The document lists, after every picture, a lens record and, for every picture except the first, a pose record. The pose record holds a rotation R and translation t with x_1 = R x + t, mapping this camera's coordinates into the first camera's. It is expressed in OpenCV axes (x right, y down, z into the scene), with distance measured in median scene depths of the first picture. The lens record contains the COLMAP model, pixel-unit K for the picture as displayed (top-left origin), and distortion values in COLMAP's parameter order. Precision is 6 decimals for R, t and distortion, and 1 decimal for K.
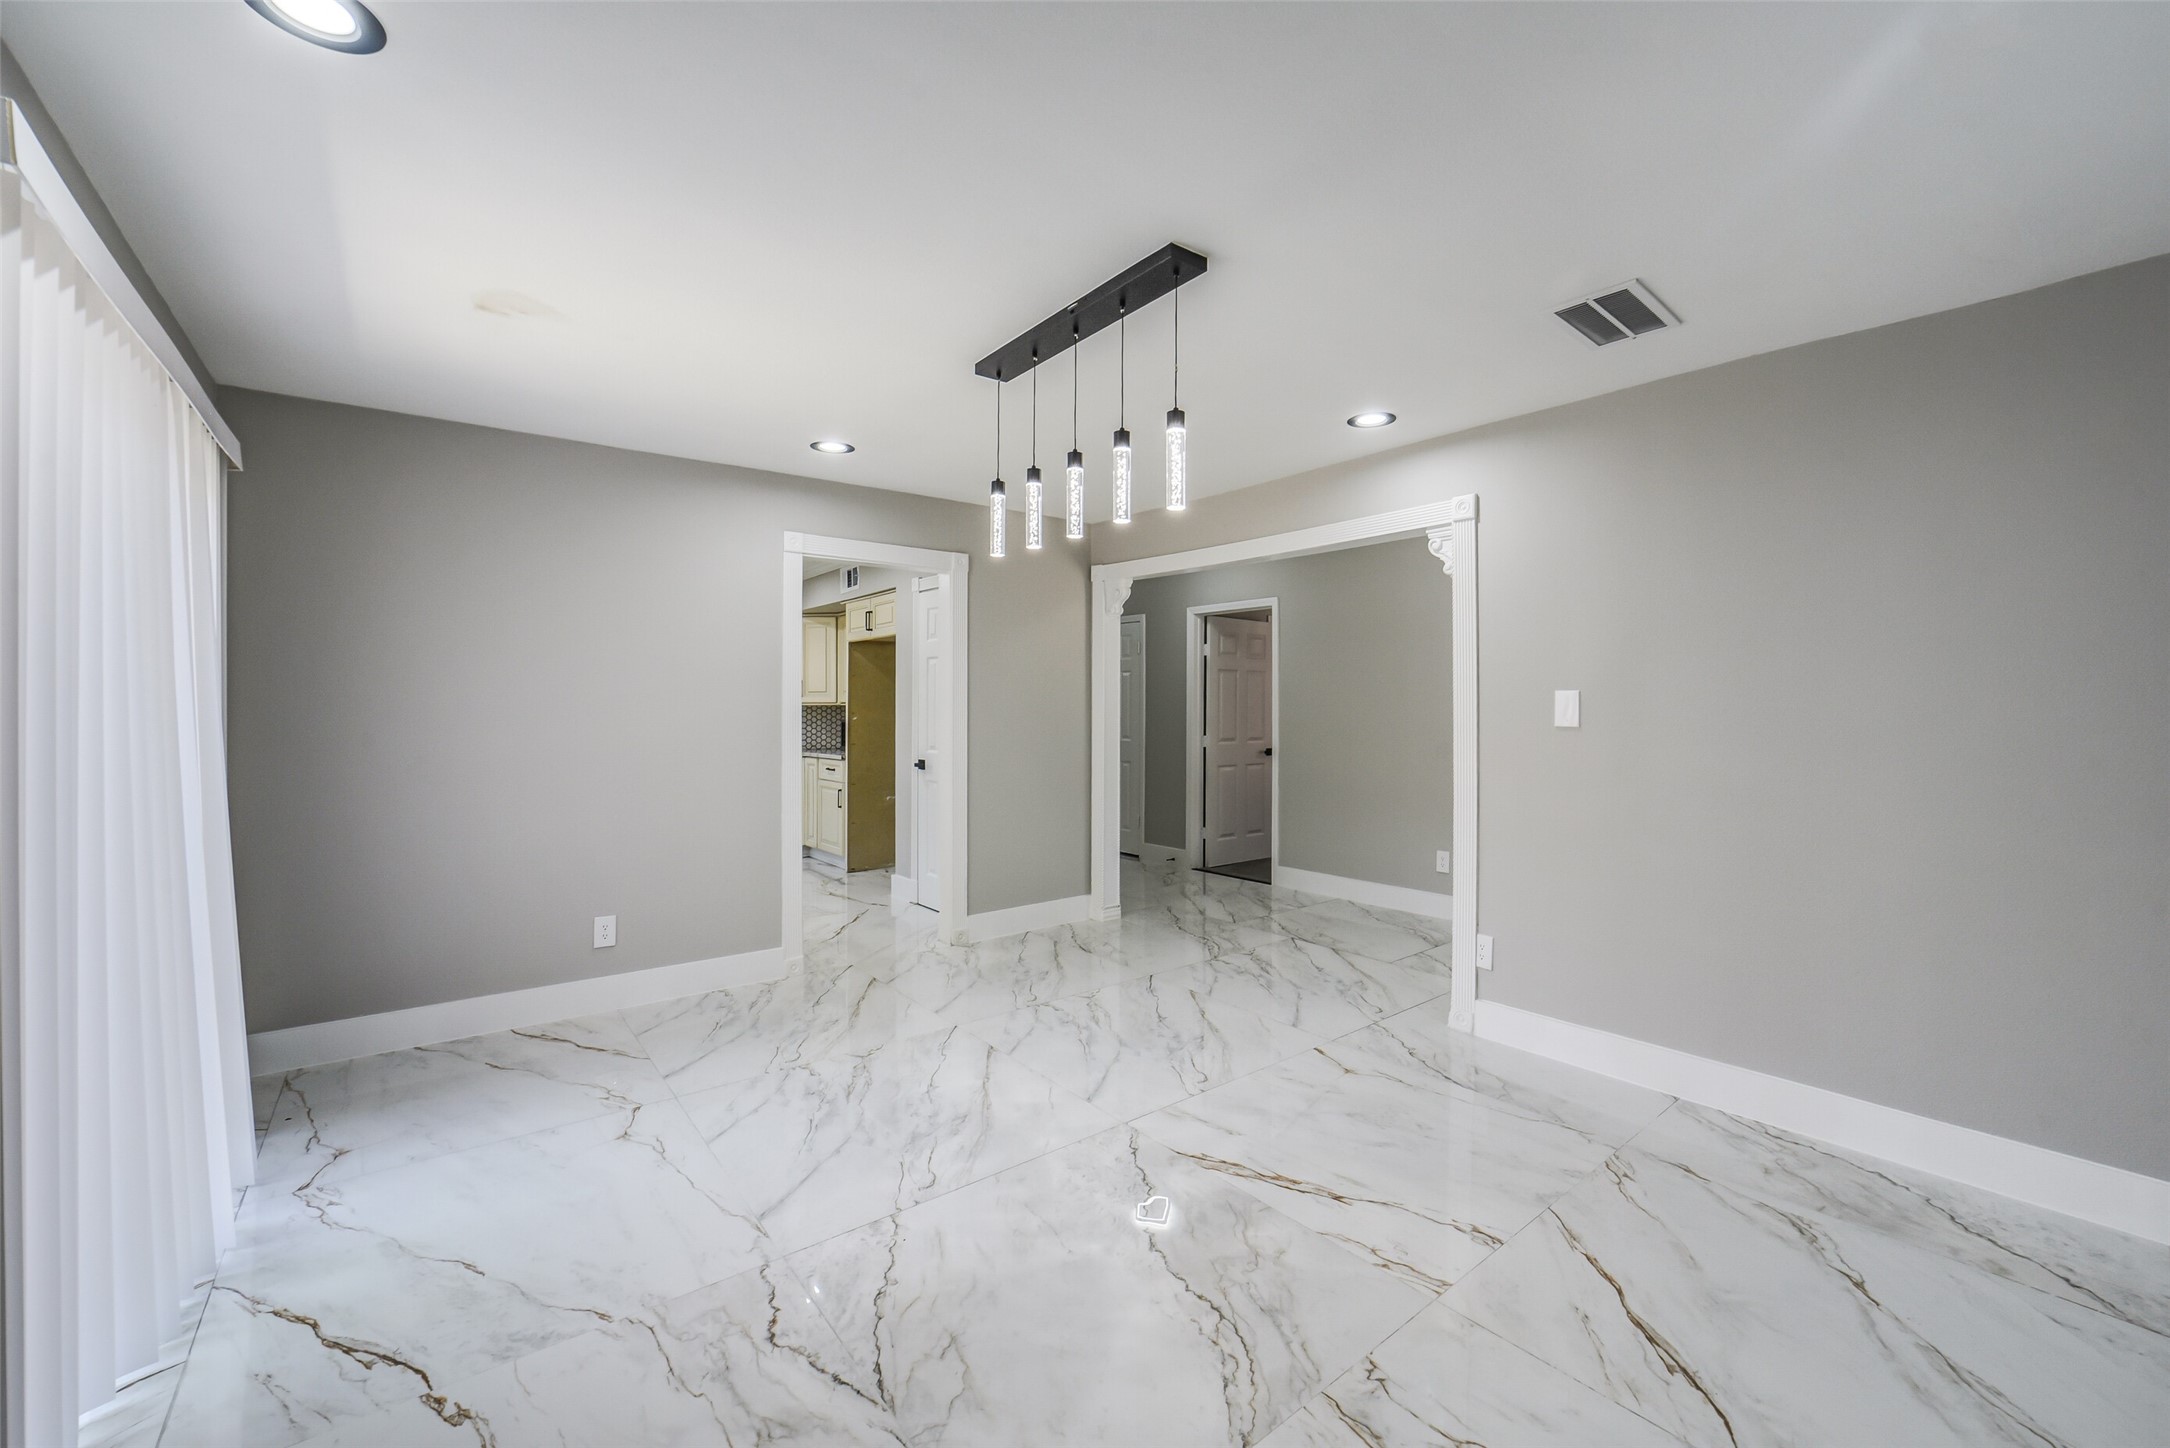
lens RADIAL K [[855.8, 0, 1106.2], [0, 855.8, 705.3], [0, 0, 1]] dist [-0.019453, 0.000263]
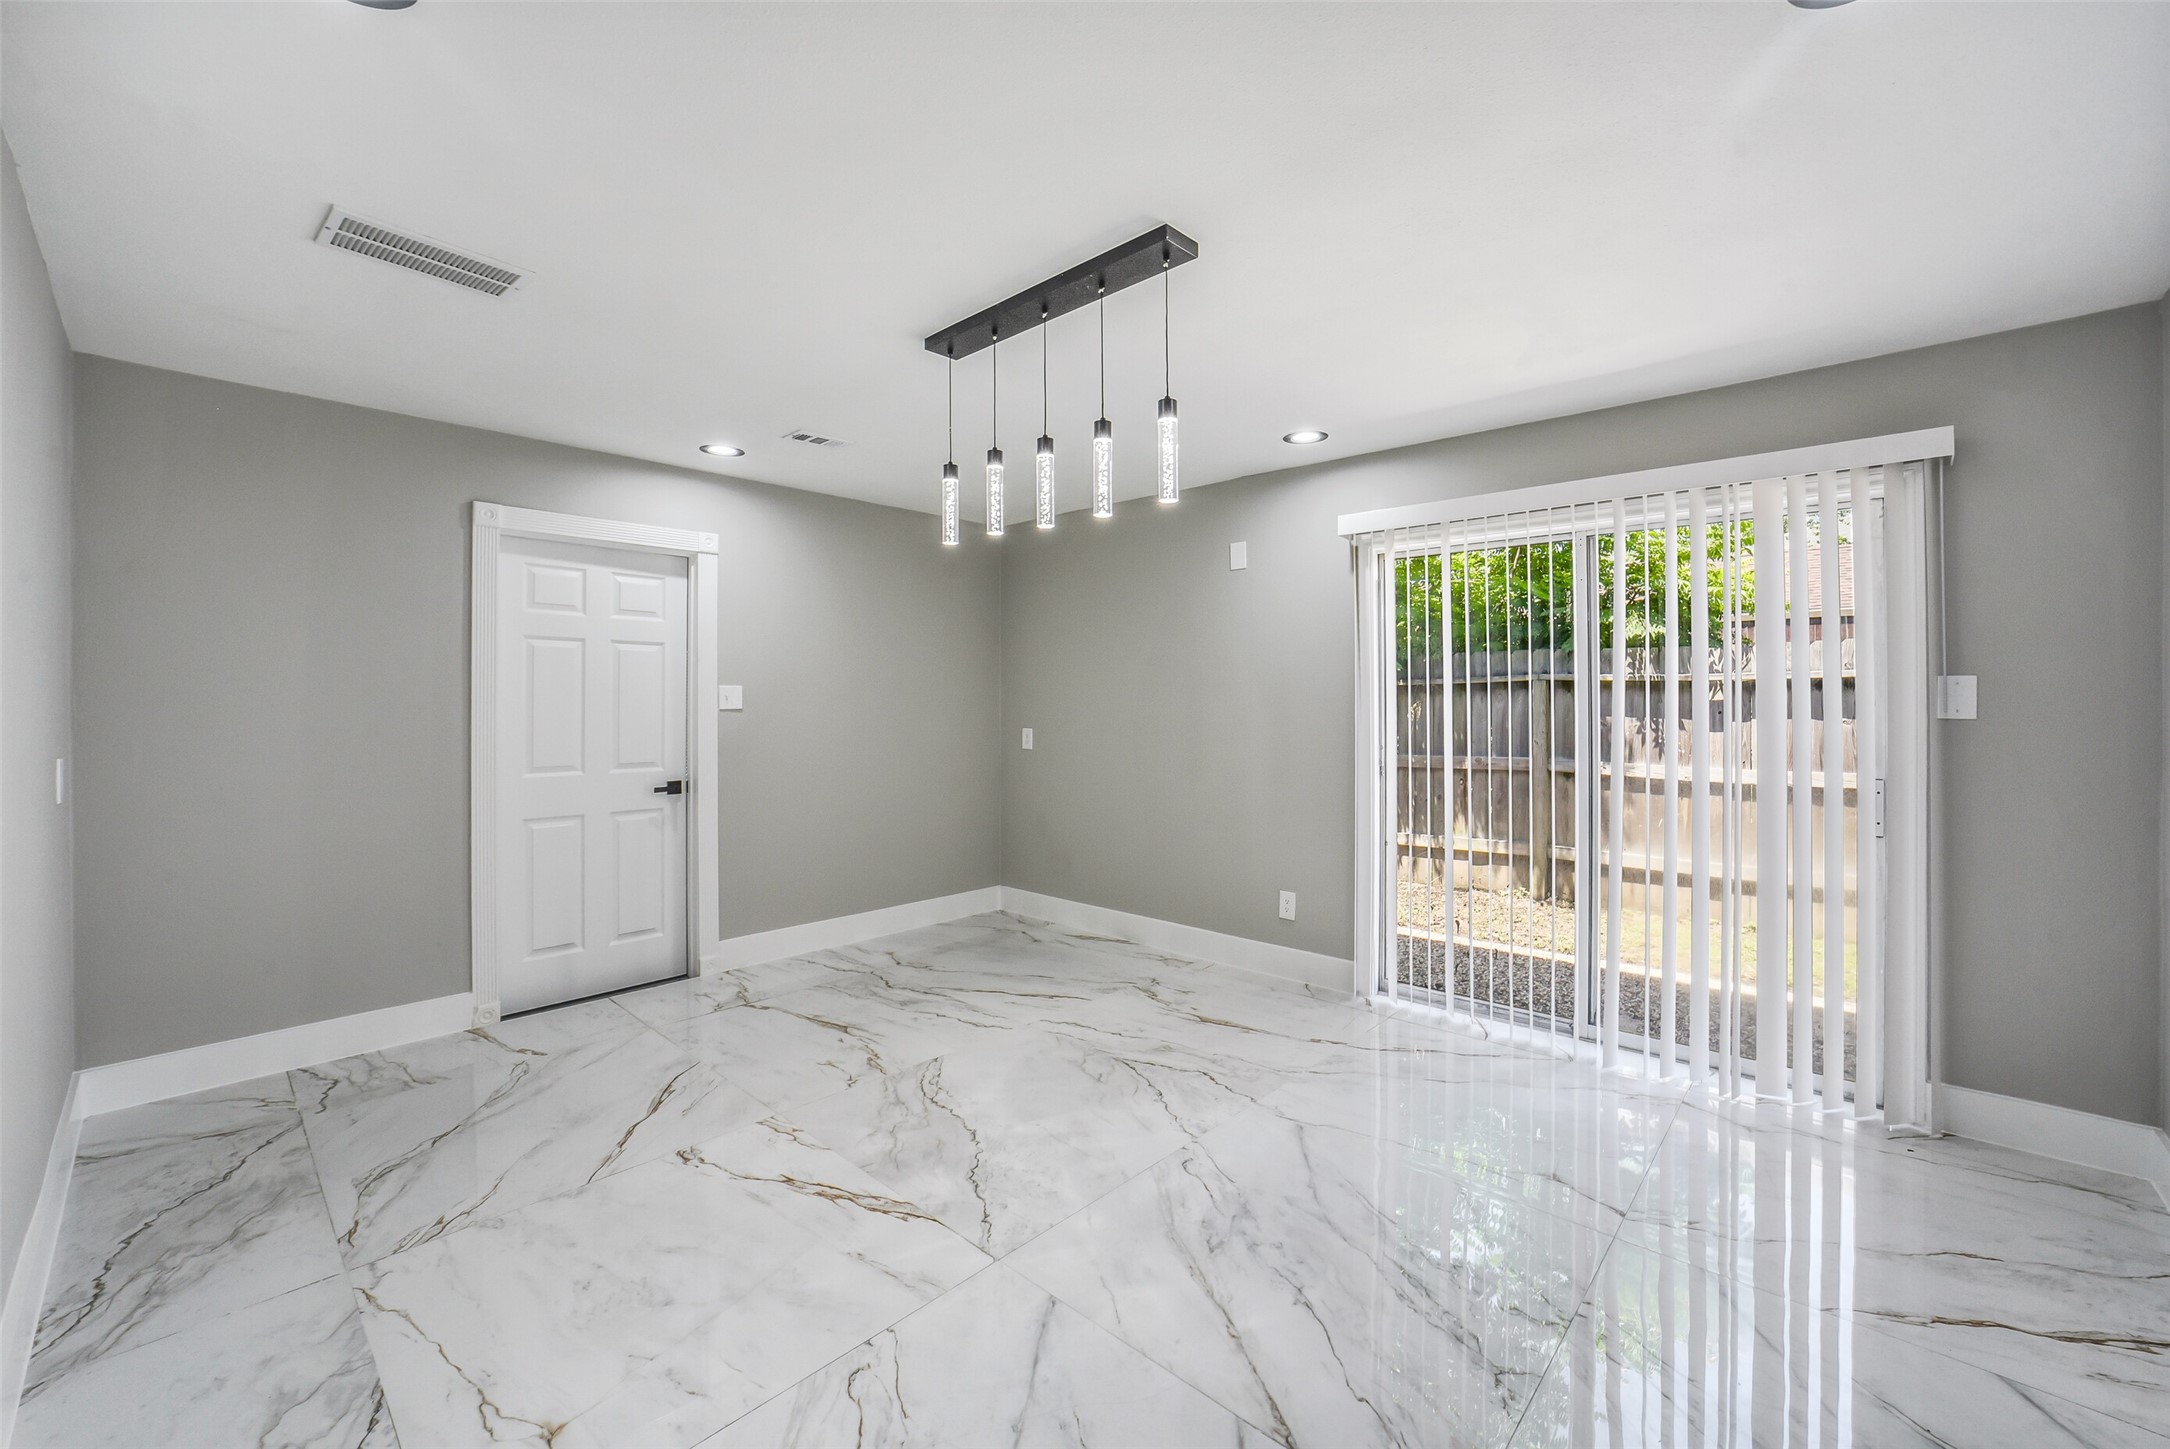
lens RADIAL K [[855.8, 0, 1106.2], [0, 855.8, 705.8], [0, 0, 1]] dist [-0.019453, 0.000263]
pose [[-0.987989, 0.001645, -0.154517, 0.047857], [0.000059, 0.999947, 0.010274, -0.005474], [0.154526, 0.010142, -0.987937, 2.006171]]
